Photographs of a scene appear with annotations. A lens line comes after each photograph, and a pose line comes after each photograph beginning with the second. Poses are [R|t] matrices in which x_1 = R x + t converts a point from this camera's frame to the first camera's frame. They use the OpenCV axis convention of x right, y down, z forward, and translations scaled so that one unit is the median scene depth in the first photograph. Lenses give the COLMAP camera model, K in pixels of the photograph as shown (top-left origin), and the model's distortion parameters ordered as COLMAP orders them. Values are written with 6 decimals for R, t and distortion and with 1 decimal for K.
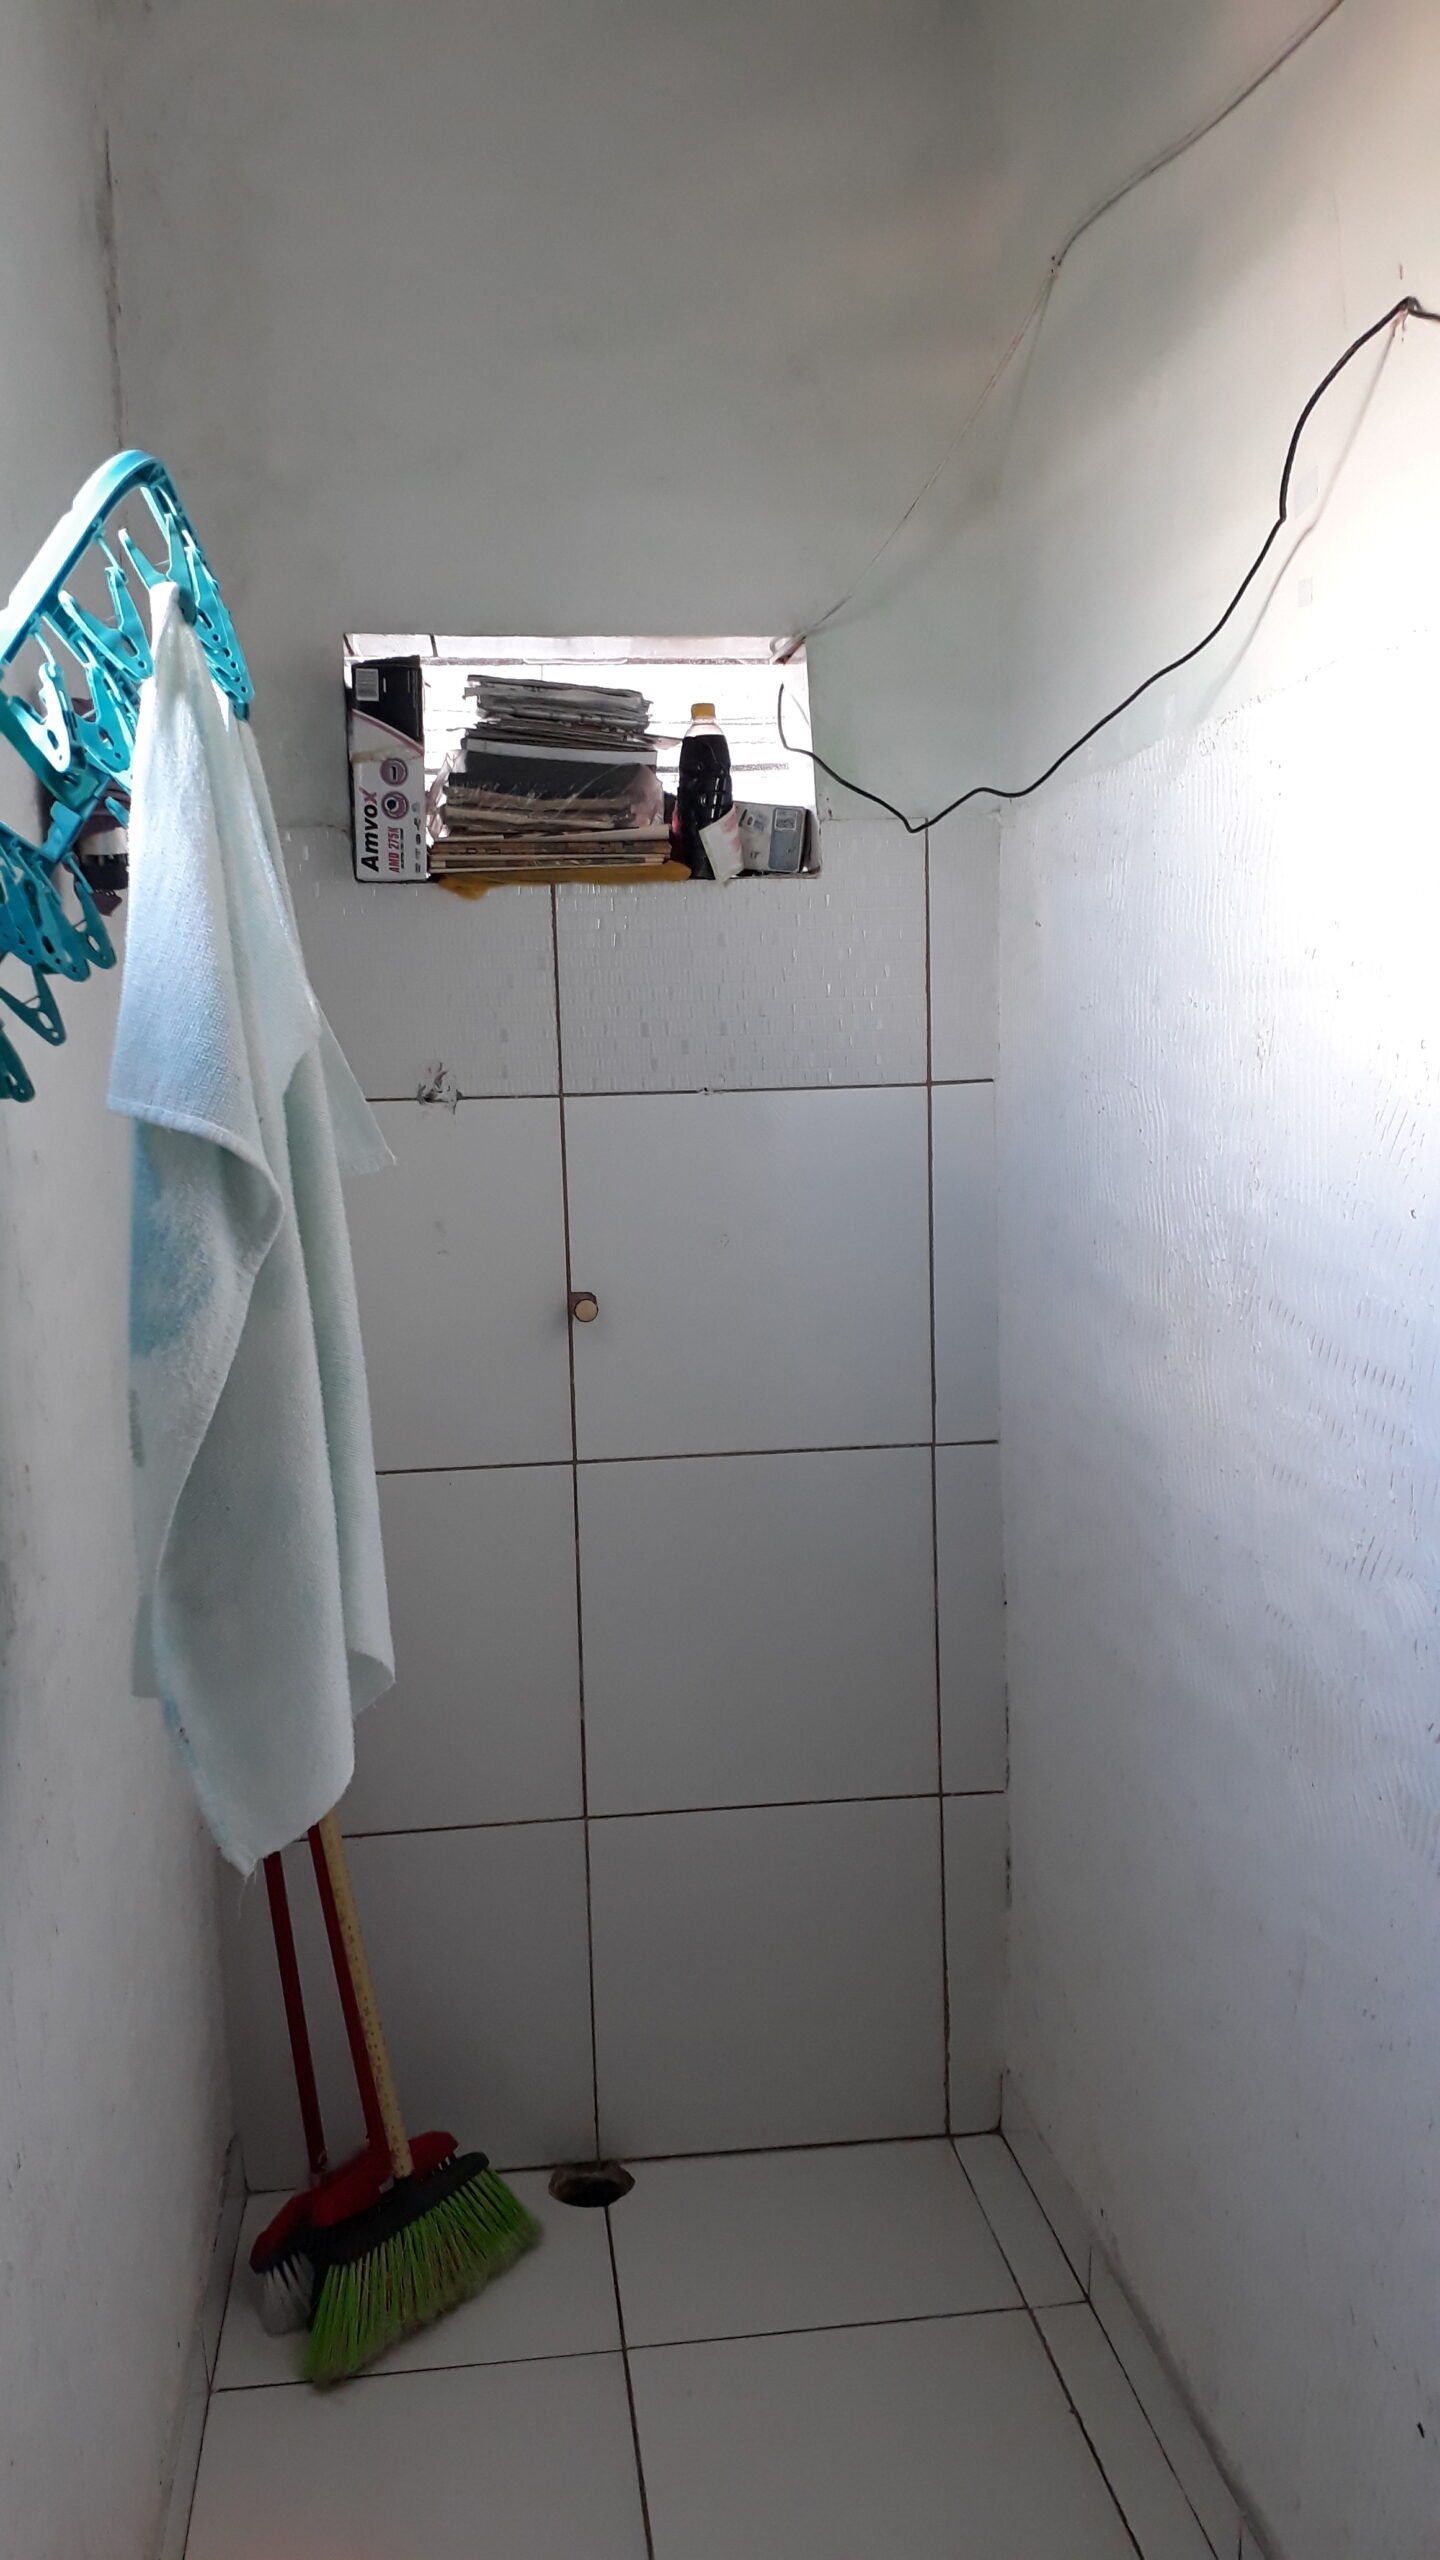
lens RADIAL K [[2039.9, 0, 720.2], [0, 2039.9, 1297.3], [0, 0, 1]] dist [0.150517, -0.356640]
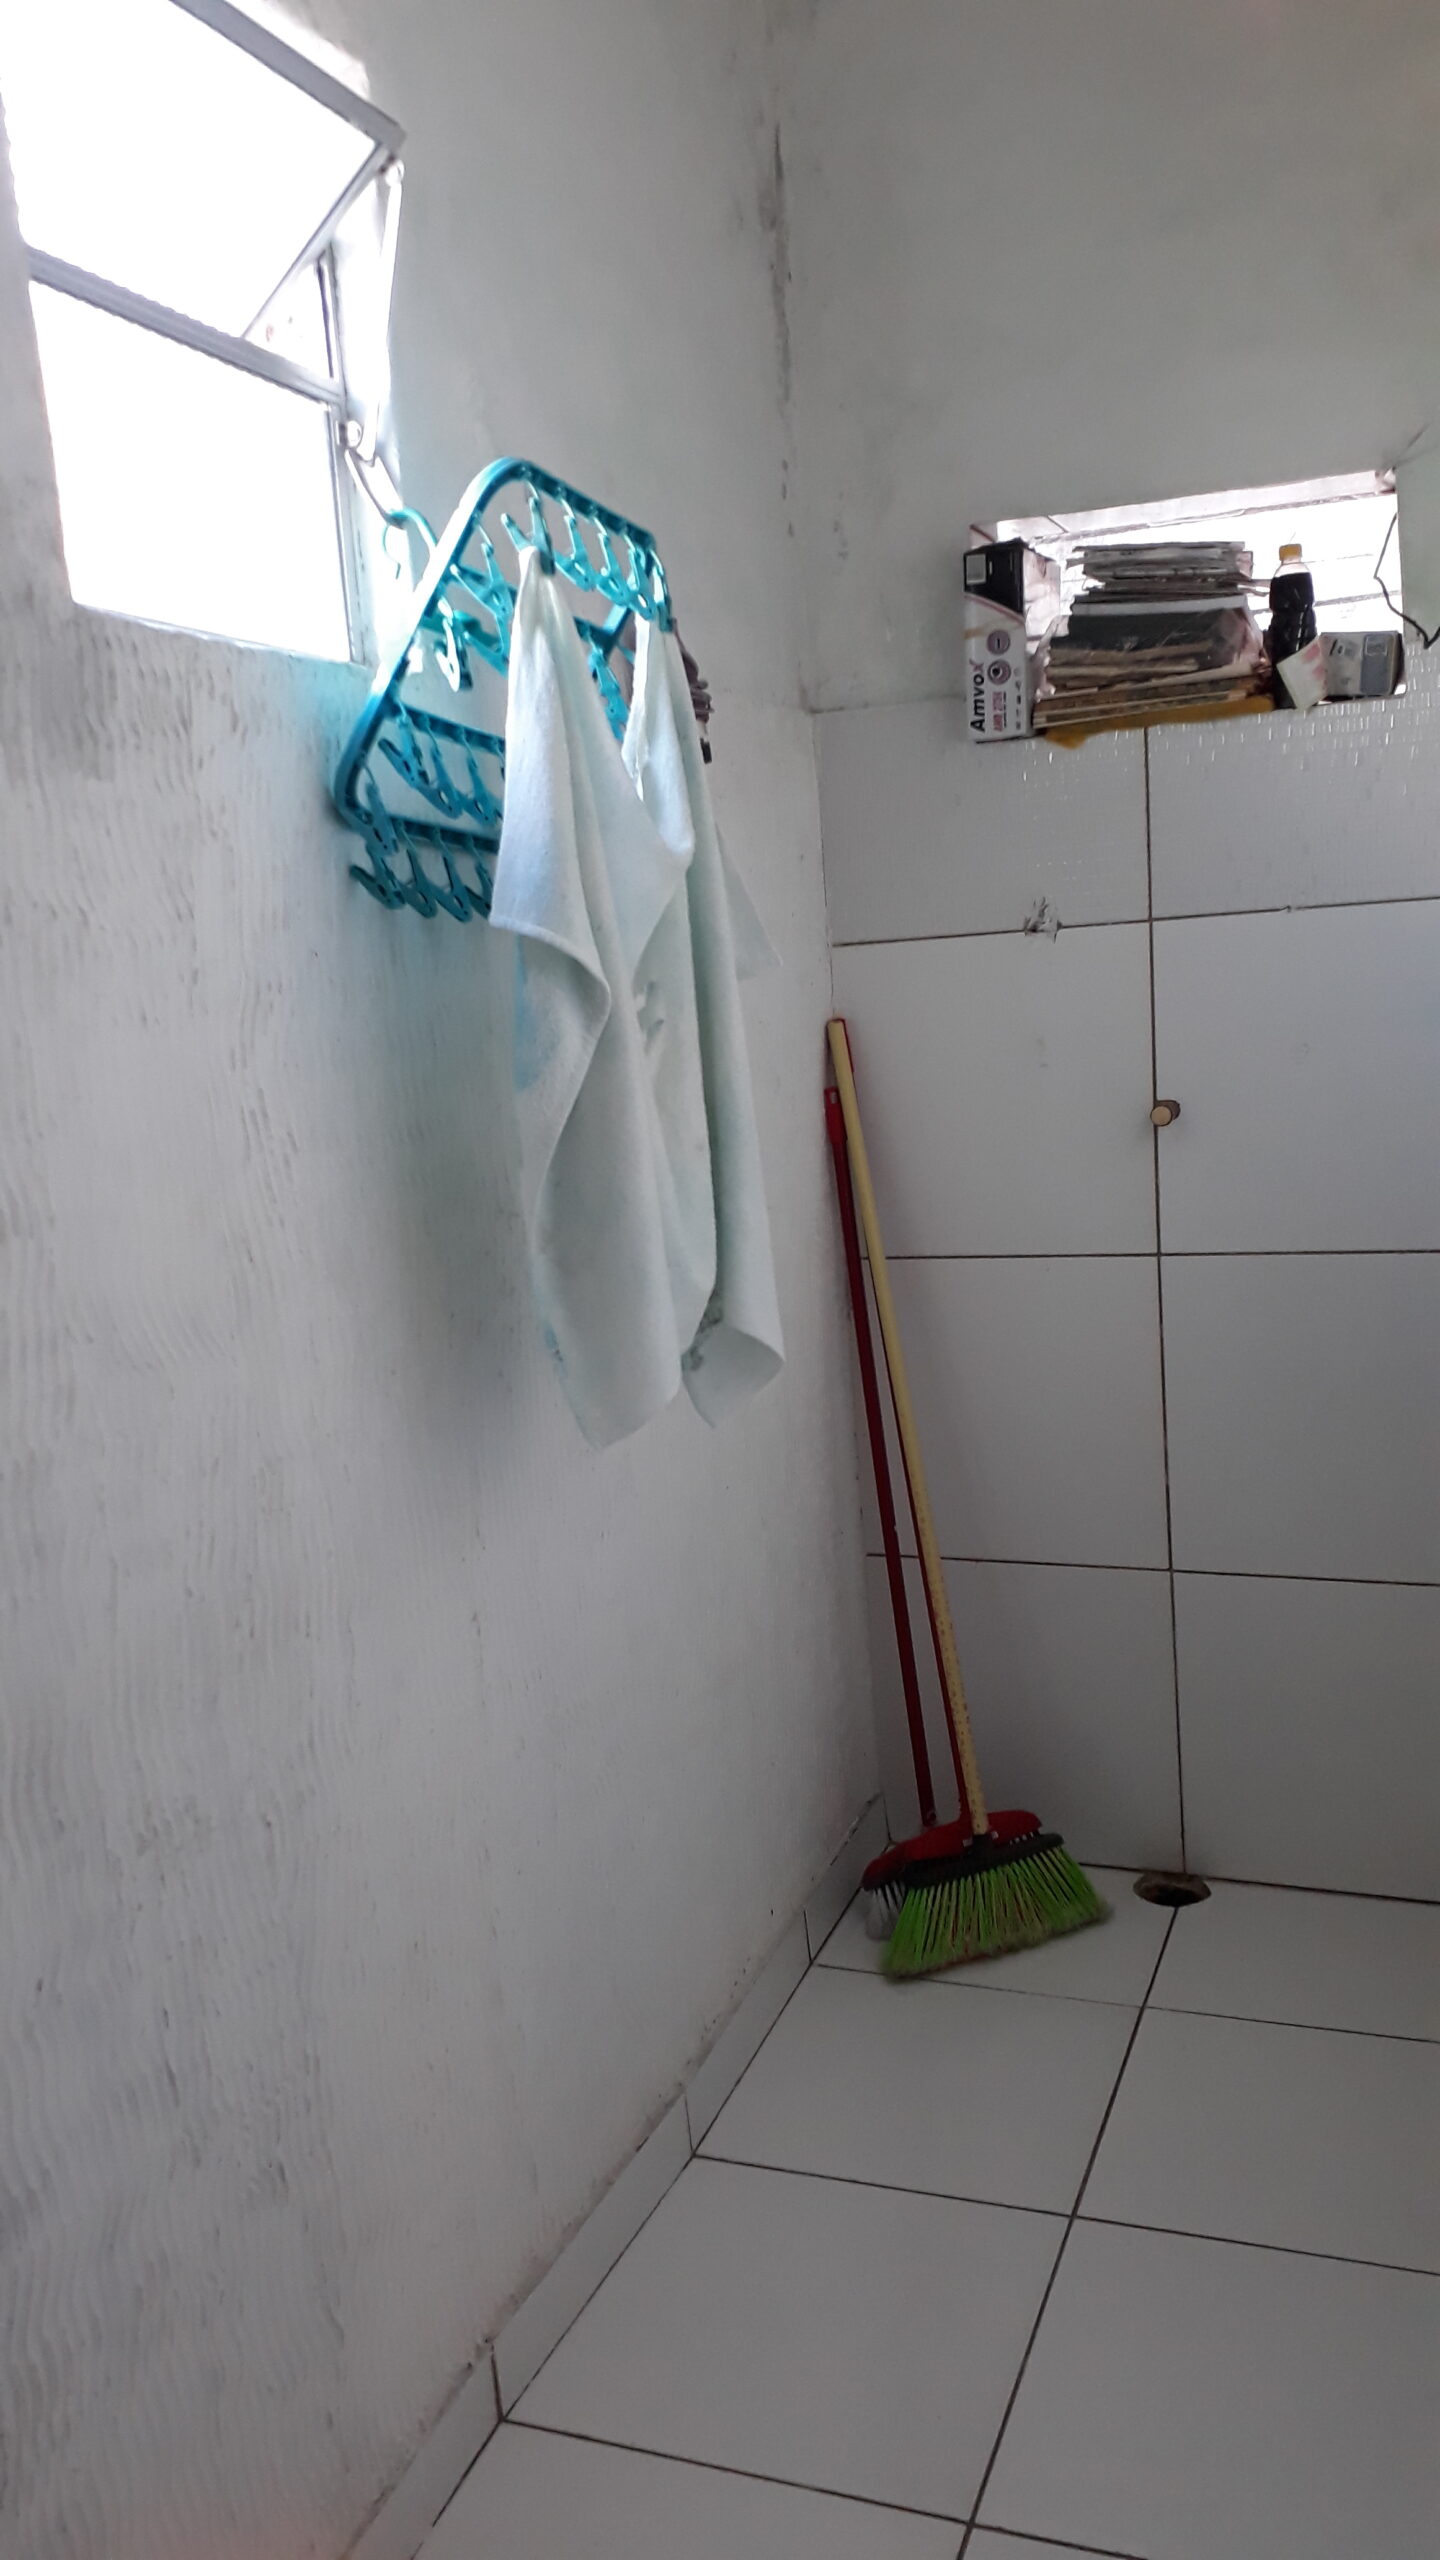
lens RADIAL K [[2023.9, 0, 720.0], [0, 2023.9, 1280.0], [0, 0, 1]] dist [0.233539, -0.641925]
pose [[0.879108, 0.042176, -0.474752, 0.260744], [-0.016473, 0.998171, 0.058172, 0.036214], [0.476337, -0.043319, 0.878195, -0.102033]]
